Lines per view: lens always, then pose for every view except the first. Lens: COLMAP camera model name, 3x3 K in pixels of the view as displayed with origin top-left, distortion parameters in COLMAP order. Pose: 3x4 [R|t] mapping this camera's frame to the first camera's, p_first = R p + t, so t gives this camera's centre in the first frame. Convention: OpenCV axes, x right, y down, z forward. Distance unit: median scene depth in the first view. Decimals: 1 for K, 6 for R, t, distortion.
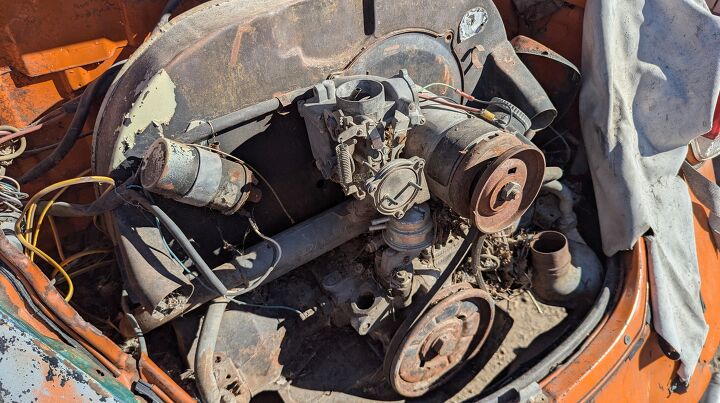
lens RADIAL K [[534.7, 0, 363.8], [0, 534.7, 213.4], [0, 0, 1]] dist [0.006906, -0.012401]
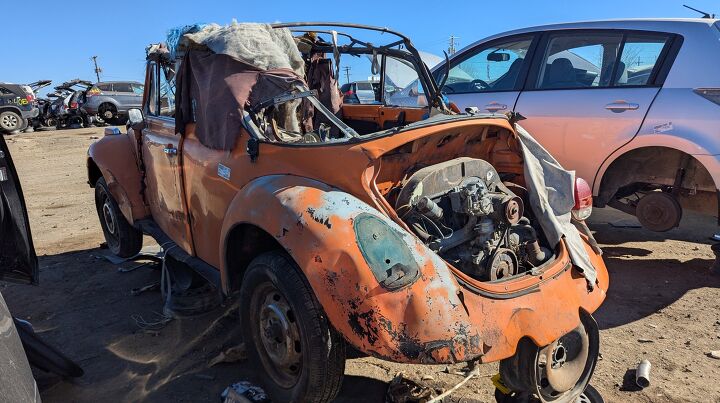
lens RADIAL K [[534.7, 0, 359.8], [0, 534.7, 201.4], [0, 0, 1]] dist [0.006906, -0.012401]
pose [[0.994717, -0.067846, 0.077036, -0.851234], [0.095782, 0.883371, -0.458782, 1.207169], [-0.036925, 0.463737, 0.885203, -1.769907]]
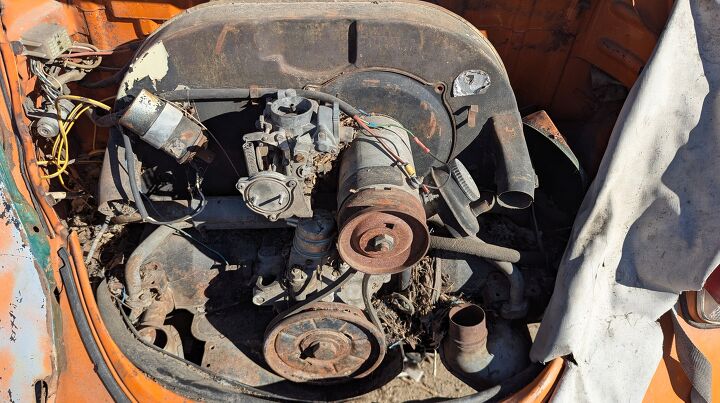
lens RADIAL K [[534.7, 0, 365.2], [0, 534.7, 198.6], [0, 0, 1]] dist [0.006906, -0.012401]
pose [[0.839952, 0.398154, -0.368720, 0.519294], [-0.393107, 0.914842, 0.092365, -0.178392], [0.374096, 0.067365, 0.924940, 0.003129]]
